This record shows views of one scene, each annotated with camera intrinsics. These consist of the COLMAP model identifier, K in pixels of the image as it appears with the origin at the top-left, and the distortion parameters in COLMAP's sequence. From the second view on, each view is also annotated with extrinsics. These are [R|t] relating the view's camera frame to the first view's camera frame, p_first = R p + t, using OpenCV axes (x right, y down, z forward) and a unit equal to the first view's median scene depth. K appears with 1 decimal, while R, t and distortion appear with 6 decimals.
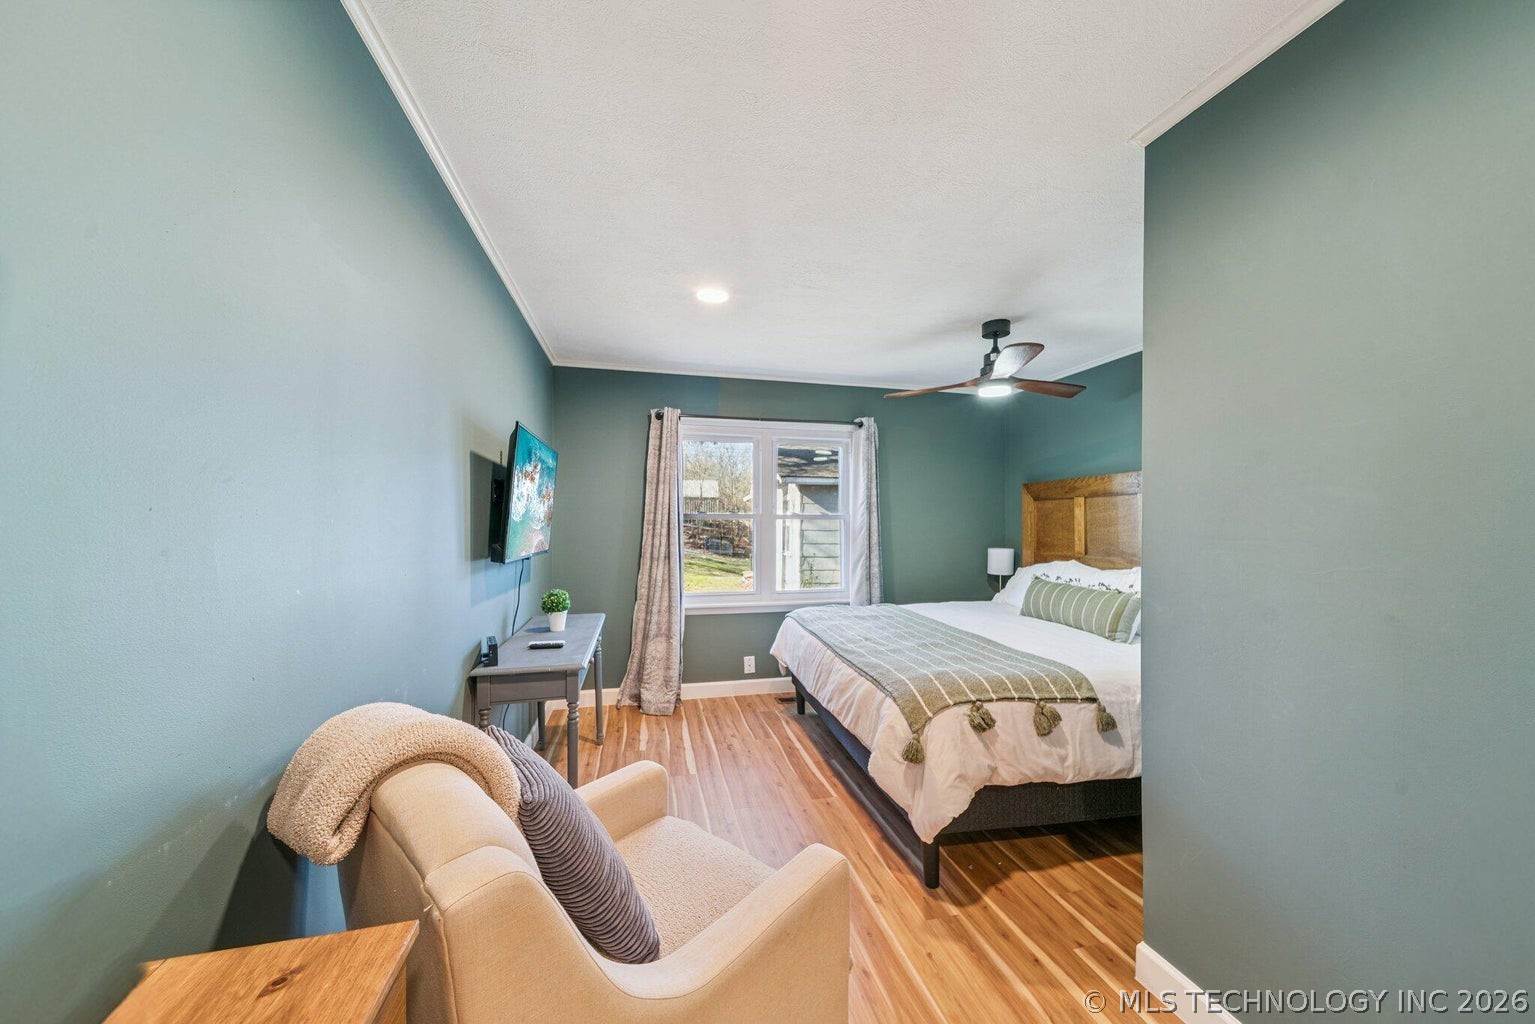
lens RADIAL K [[545.8, 0, 777.4], [0, 545.8, 517.6], [0, 0, 1]] dist [-0.001140, -0.000380]
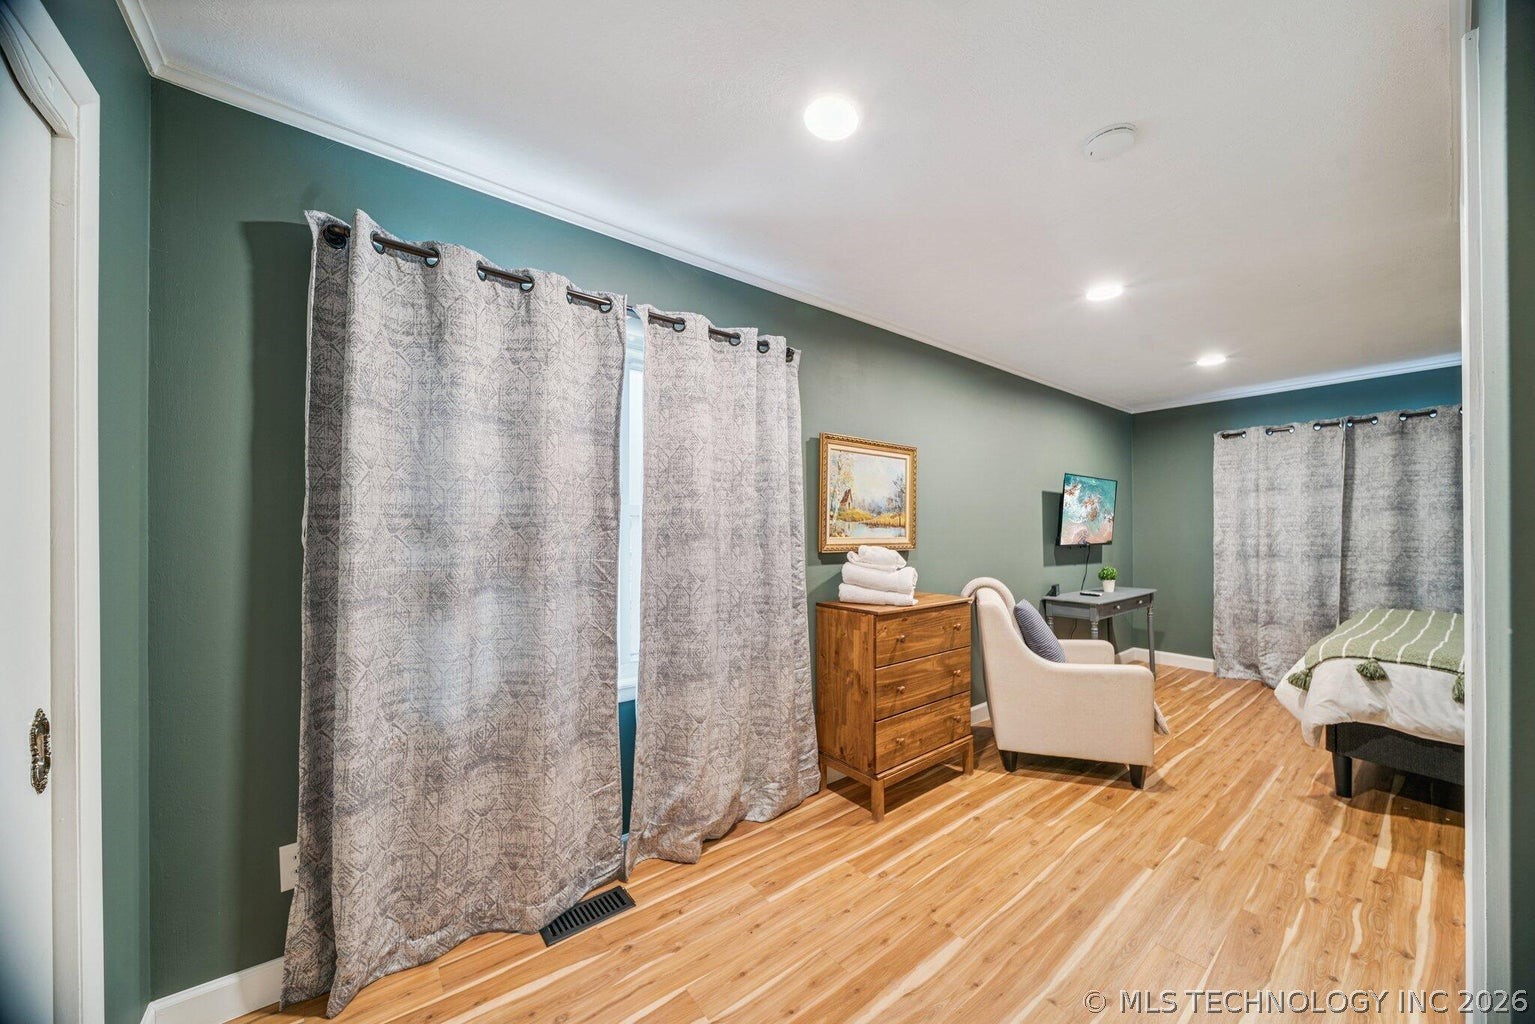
lens RADIAL K [[545.8, 0, 762.9], [0, 545.8, 515.5], [0, 0, 1]] dist [-0.001140, -0.000380]
pose [[0.414384, -0.010597, -0.910040, 0.476615], [0.006532, 0.999941, -0.008670, -0.001573], [0.910079, -0.002352, 0.414429, -0.432546]]
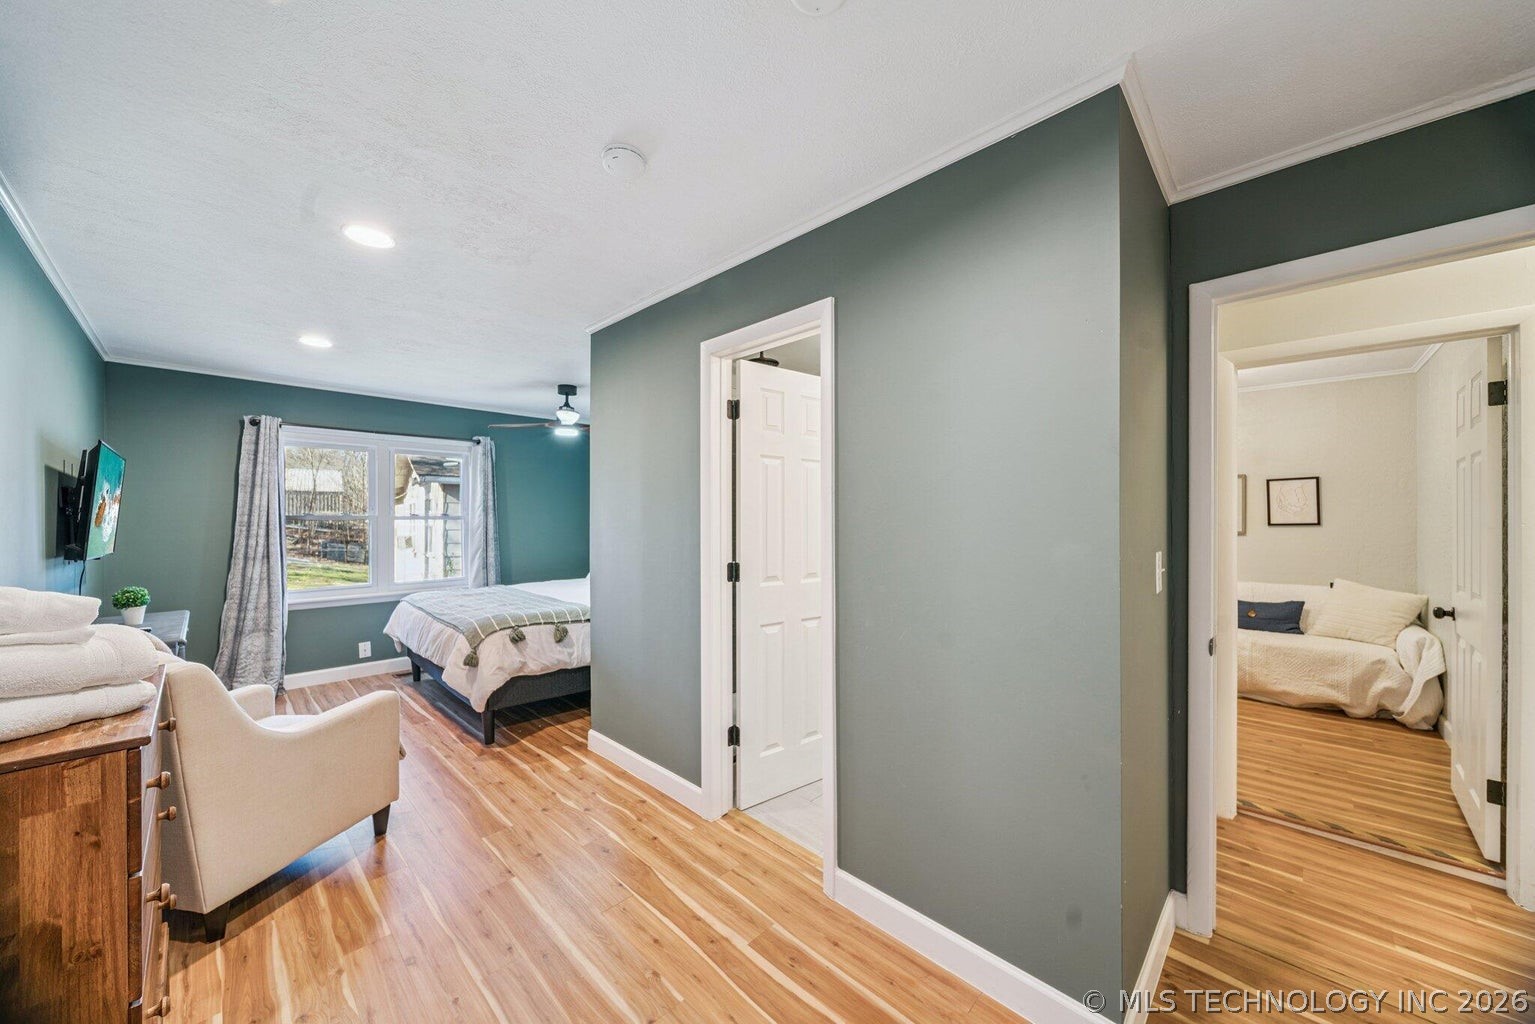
lens RADIAL K [[545.8, 0, 781.2], [0, 545.8, 516.8], [0, 0, 1]] dist [-0.001140, -0.000380]
pose [[0.842925, -0.005015, 0.538007, 0.075301], [0.004010, 0.999987, 0.003038, -0.004508], [-0.538016, -0.000404, 0.842935, -0.446467]]
